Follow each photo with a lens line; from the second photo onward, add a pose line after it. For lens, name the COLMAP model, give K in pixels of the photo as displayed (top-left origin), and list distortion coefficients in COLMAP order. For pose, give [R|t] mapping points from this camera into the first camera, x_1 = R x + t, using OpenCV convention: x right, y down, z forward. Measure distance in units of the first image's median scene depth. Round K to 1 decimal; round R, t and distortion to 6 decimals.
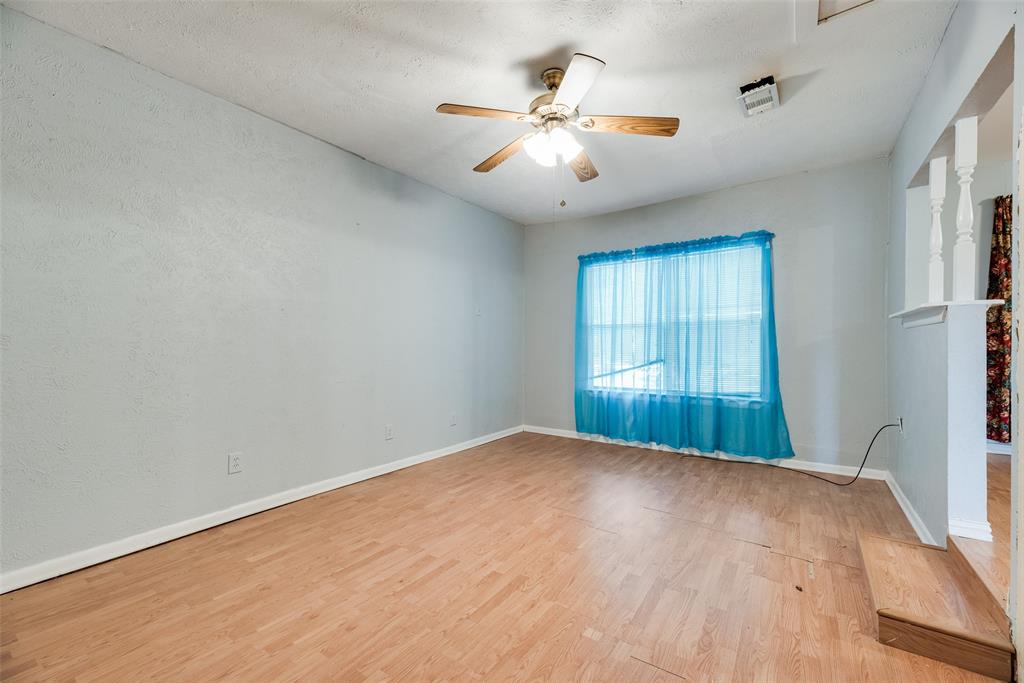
lens RADIAL K [[416.4, 0, 515.3], [0, 416.4, 347.2], [0, 0, 1]] dist [-0.000044, -0.000118]
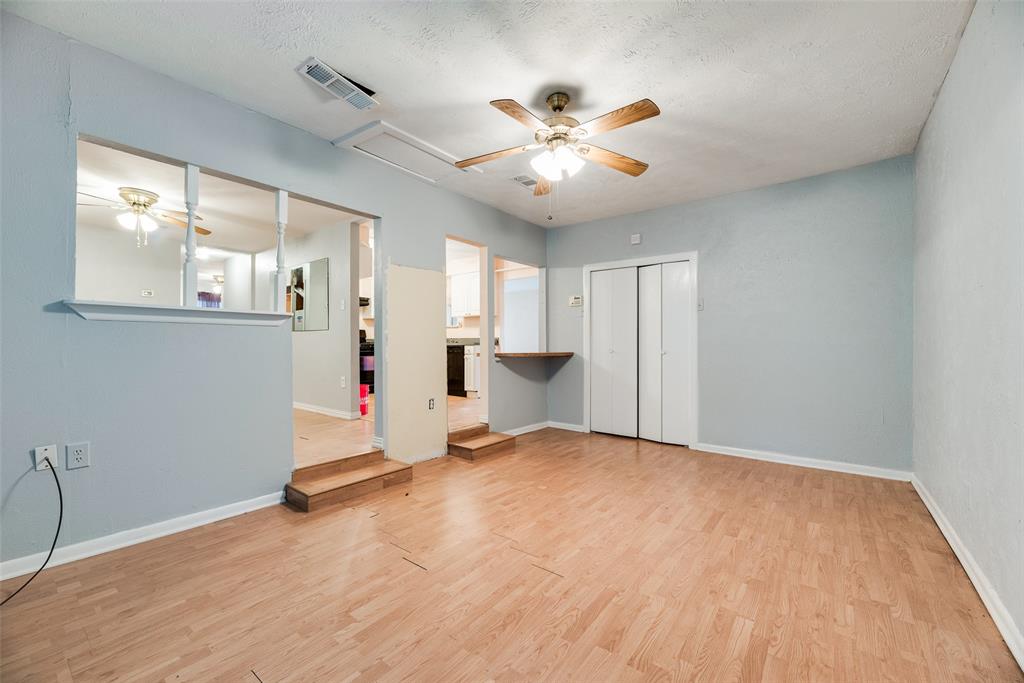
lens RADIAL K [[416.4, 0, 515.3], [0, 416.4, 347.2], [0, 0, 1]] dist [-0.000044, -0.000118]
pose [[-0.998517, -0.000936, 0.054426, 0.134231], [-0.000549, 0.999974, 0.007129, -0.001471], [-0.054431, 0.007089, -0.998492, 1.949850]]
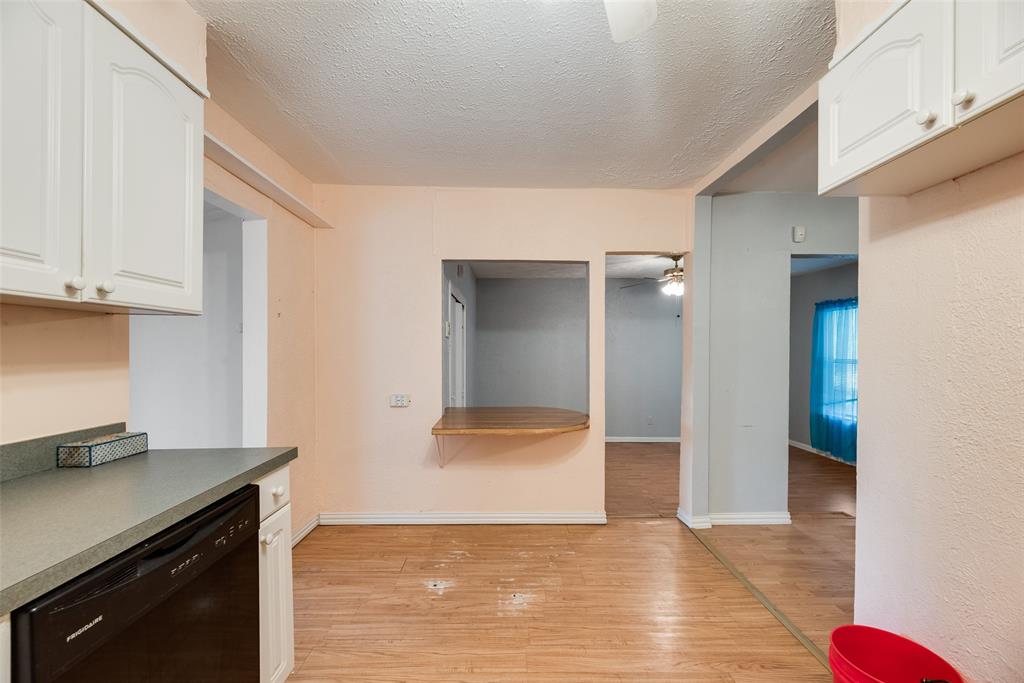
lens RADIAL K [[416.4, 0, 515.3], [0, 416.4, 347.2], [0, 0, 1]] dist [-0.000044, -0.000118]
pose [[0.595737, -0.001527, -0.803178, 1.215154], [-0.006193, 0.999960, -0.006494, -0.152179], [0.803156, 0.008843, 0.595703, -0.855749]]
